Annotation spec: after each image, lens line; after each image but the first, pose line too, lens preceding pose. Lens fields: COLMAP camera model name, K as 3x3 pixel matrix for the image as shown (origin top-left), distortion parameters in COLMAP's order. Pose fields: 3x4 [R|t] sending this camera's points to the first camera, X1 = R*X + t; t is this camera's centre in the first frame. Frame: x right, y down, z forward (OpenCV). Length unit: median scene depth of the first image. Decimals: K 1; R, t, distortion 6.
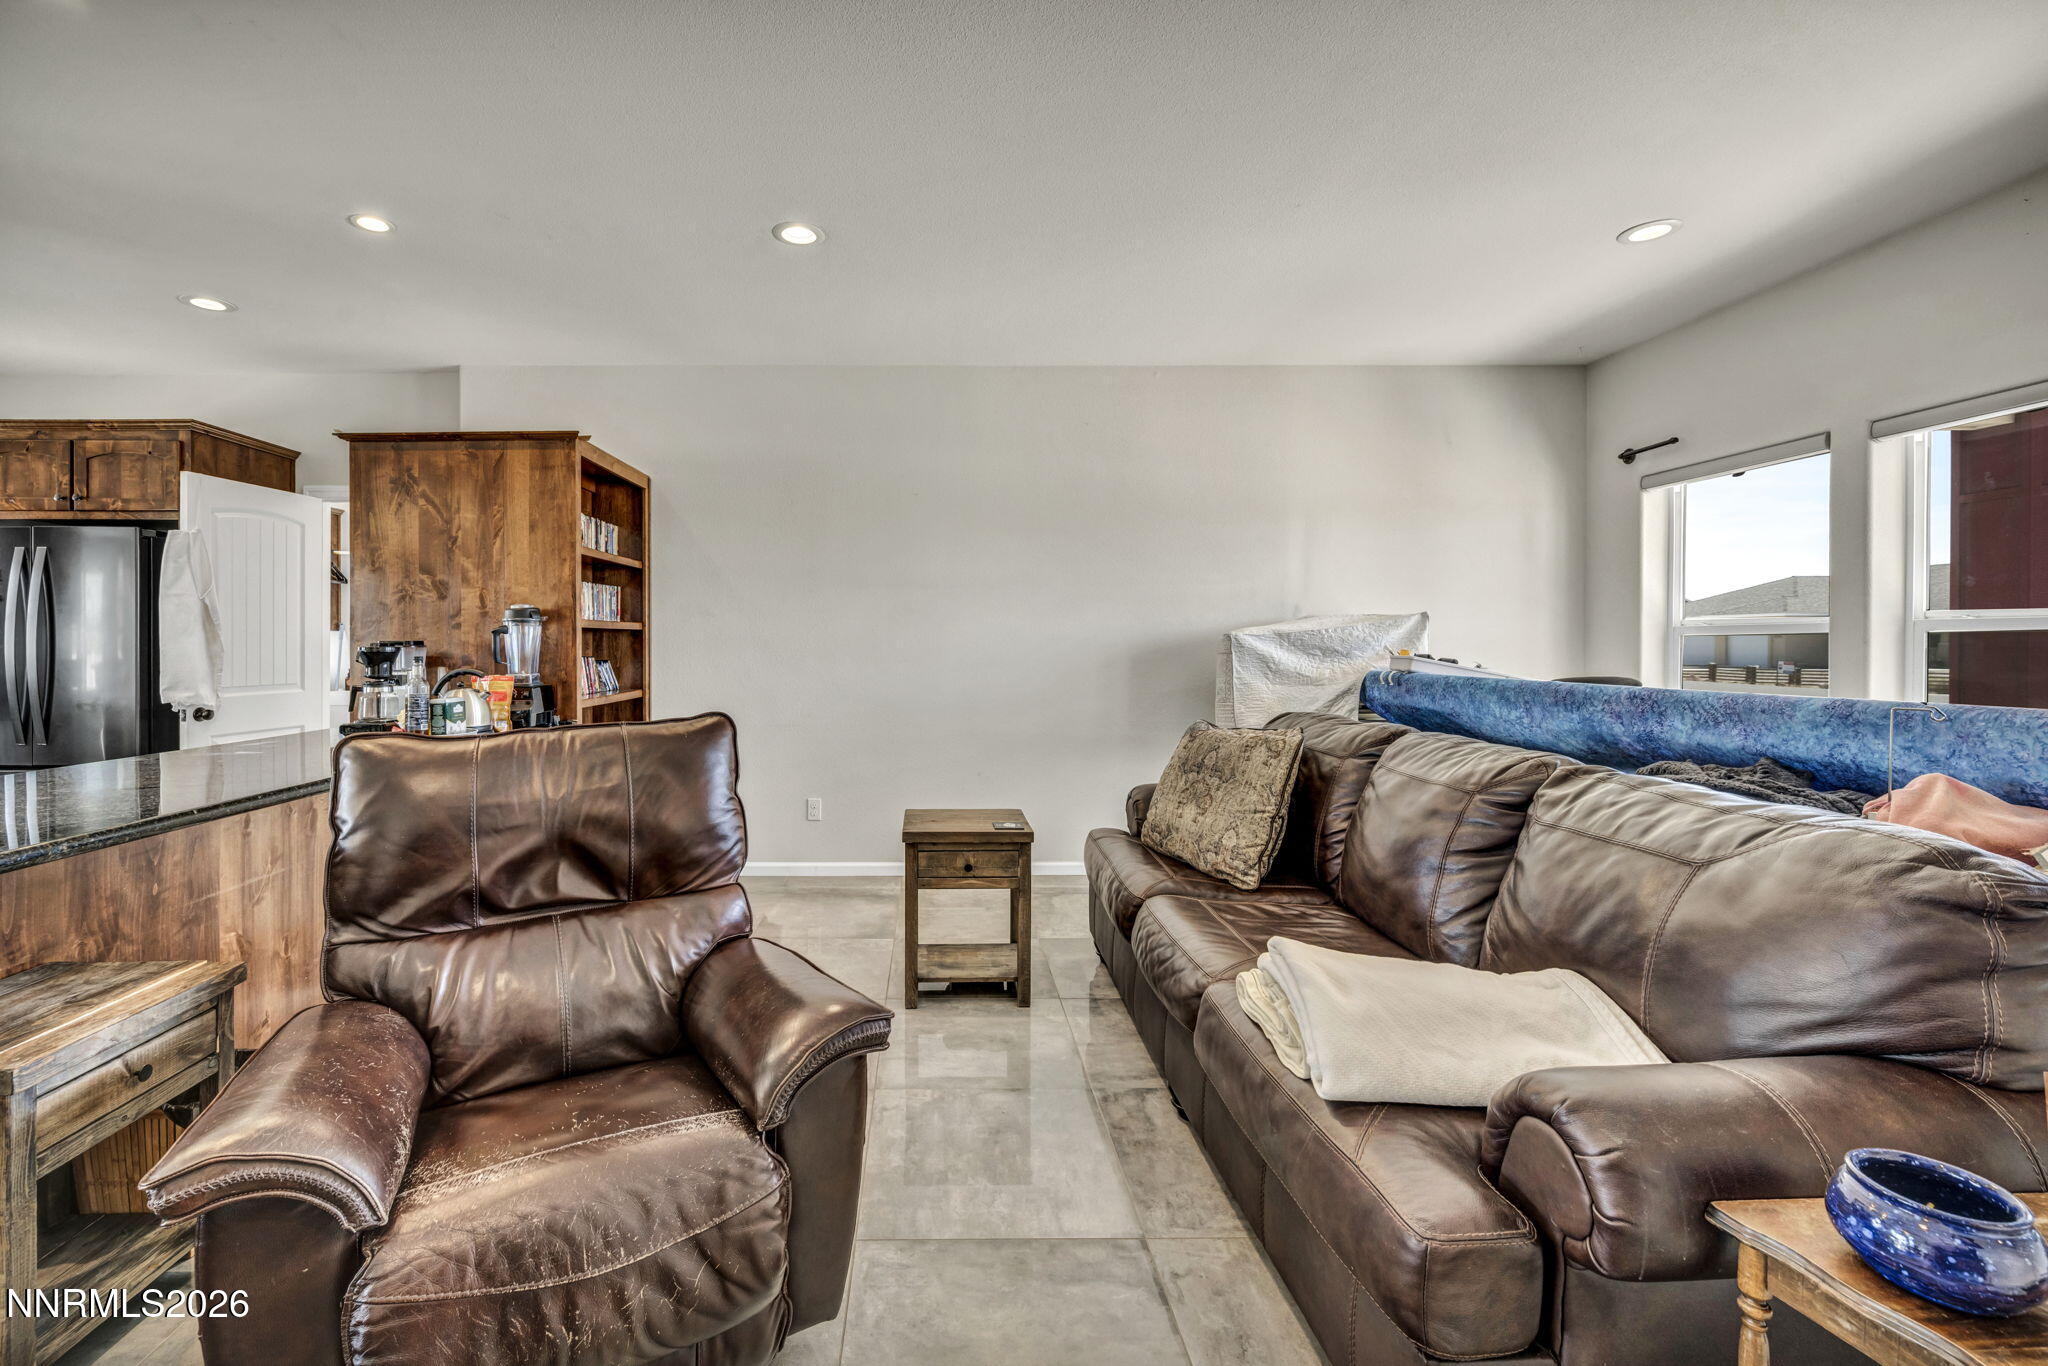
lens RADIAL K [[846.2, 0, 926.3], [0, 846.2, 669.5], [0, 0, 1]] dist [-0.001623, -0.000494]
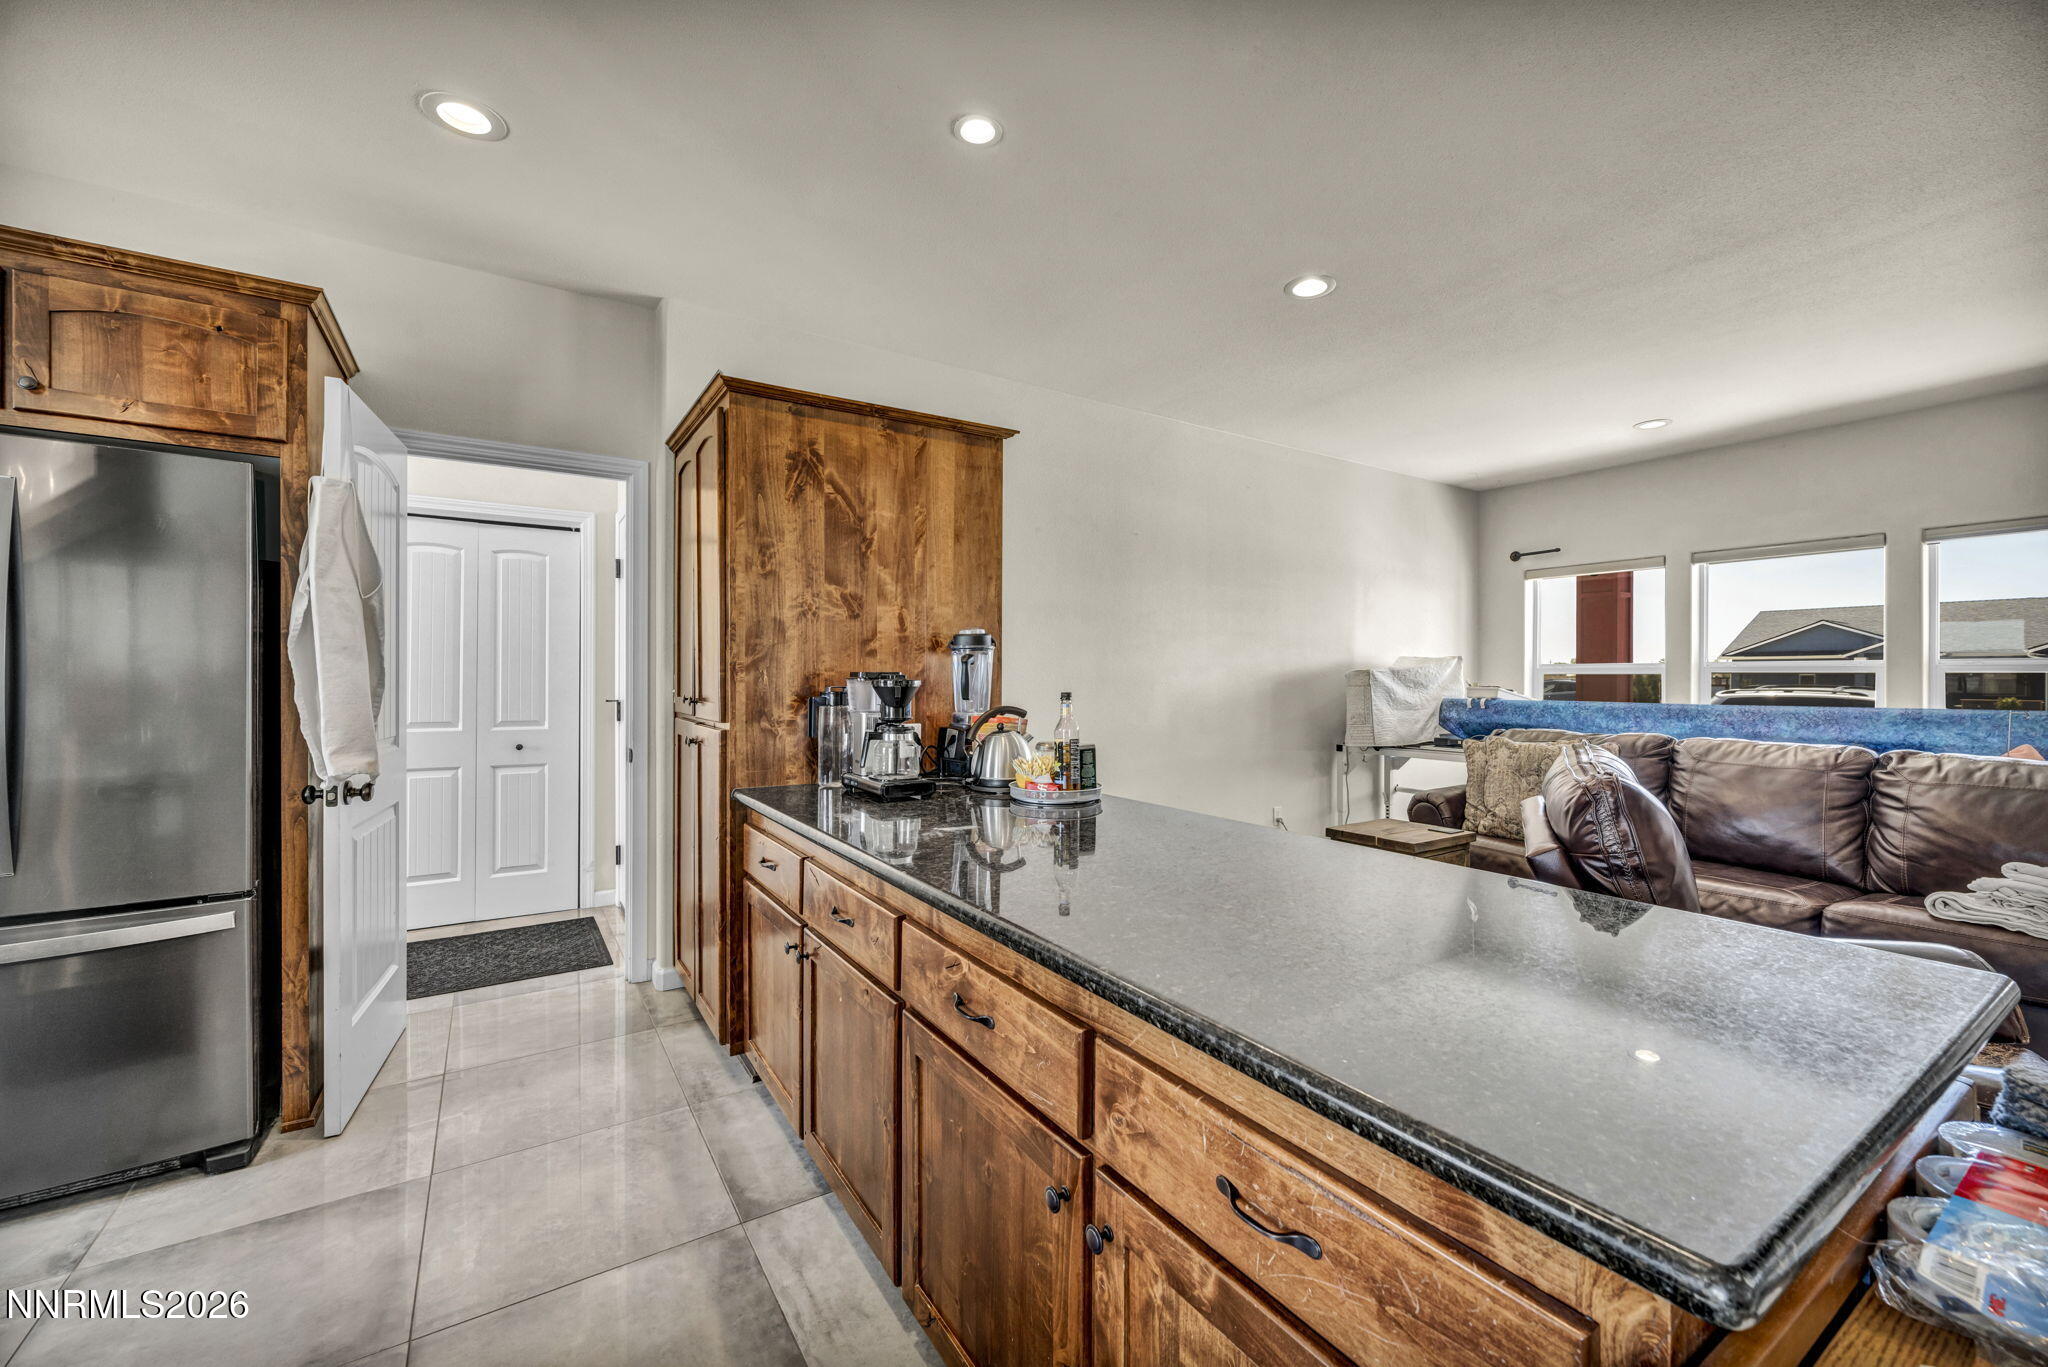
lens RADIAL K [[829.4, 0, 1027.9], [0, 829.4, 683.9], [0, 0, 1]] dist [-0.001072, 0.000311]
pose [[0.836051, -0.000605, 0.548651, -0.854163], [0.012248, 0.999771, -0.017560, -0.007780], [-0.548514, 0.021401, 0.835867, 0.282717]]
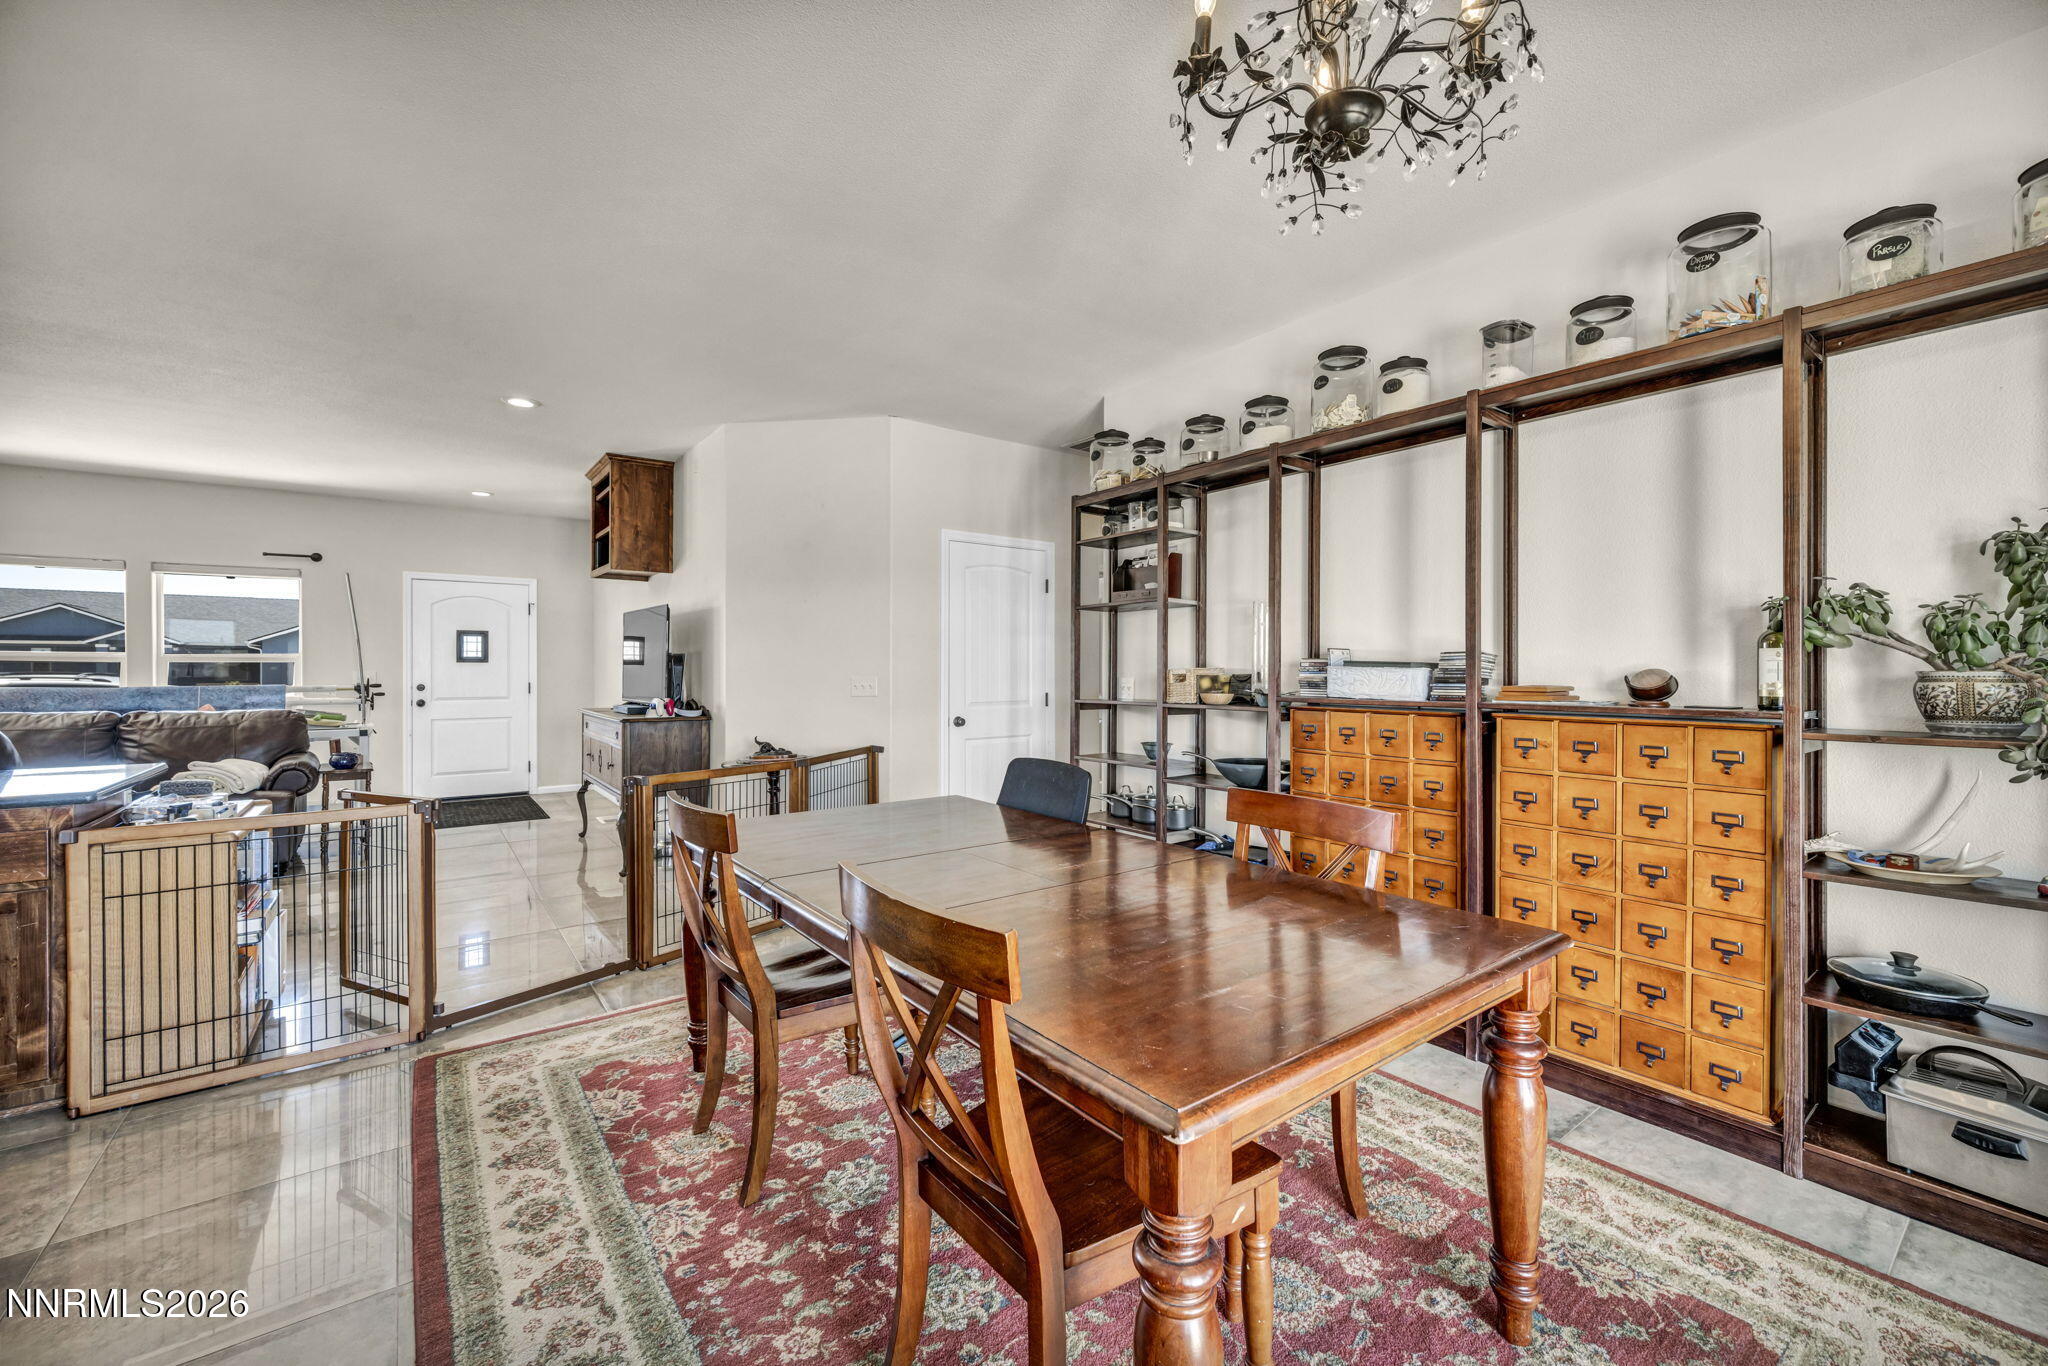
lens RADIAL K [[829.4, 0, 1031.6], [0, 829.4, 664.3], [0, 0, 1]] dist [-0.001072, 0.000311]
pose [[-0.597687, 0.003835, 0.801721, -1.632325], [0.024680, 0.999603, 0.013617, -0.003235], [-0.801350, 0.027925, -0.597544, 0.131442]]
